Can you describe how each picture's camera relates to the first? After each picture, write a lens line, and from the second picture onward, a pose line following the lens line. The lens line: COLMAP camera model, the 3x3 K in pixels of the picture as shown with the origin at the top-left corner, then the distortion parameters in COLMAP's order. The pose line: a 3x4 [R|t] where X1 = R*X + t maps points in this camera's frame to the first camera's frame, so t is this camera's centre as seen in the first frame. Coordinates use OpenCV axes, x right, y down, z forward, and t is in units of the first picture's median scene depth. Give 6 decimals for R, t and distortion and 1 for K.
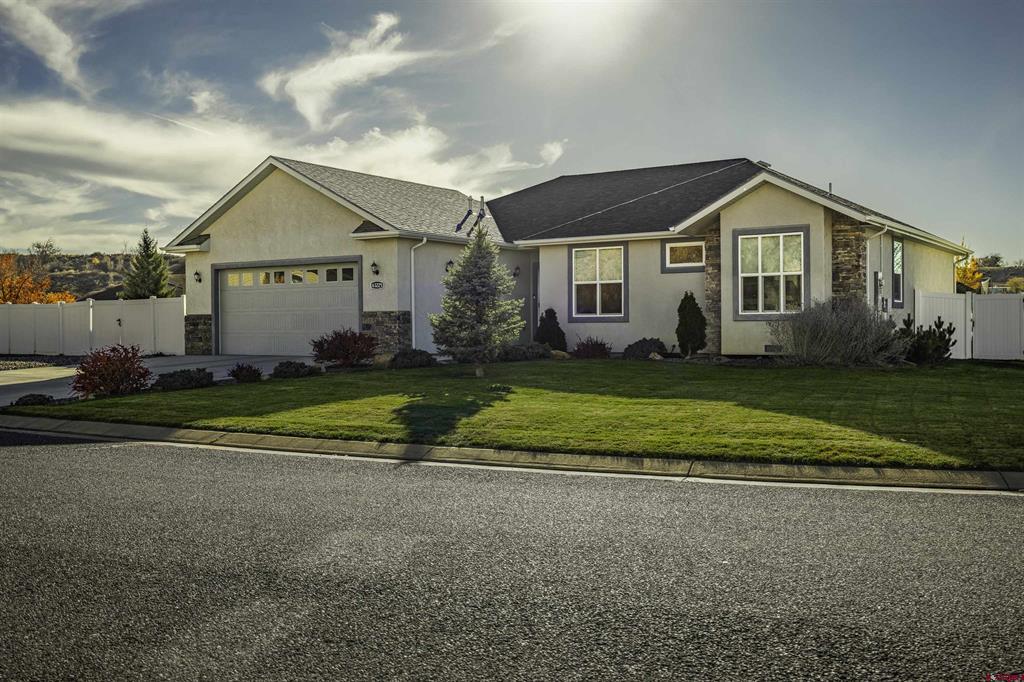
lens RADIAL K [[975.2, 0, 508.3], [0, 975.2, 340.0], [0, 0, 1]] dist [0.003648, 0.000000]
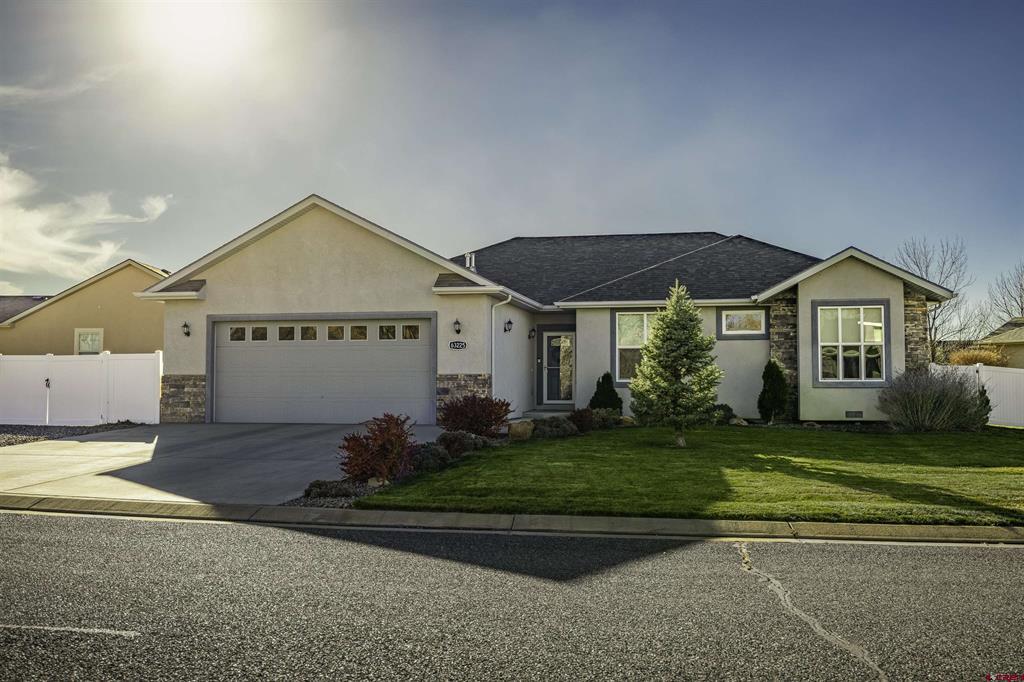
lens RADIAL K [[975.2, 0, 513.2], [0, 975.2, 341.7], [0, 0, 1]] dist [0.003648, 0.000000]
pose [[0.930460, 0.024809, 0.365552, -0.415030], [-0.001455, 0.997947, -0.064026, -0.001379], [-0.366390, 0.059042, 0.928586, 0.136874]]
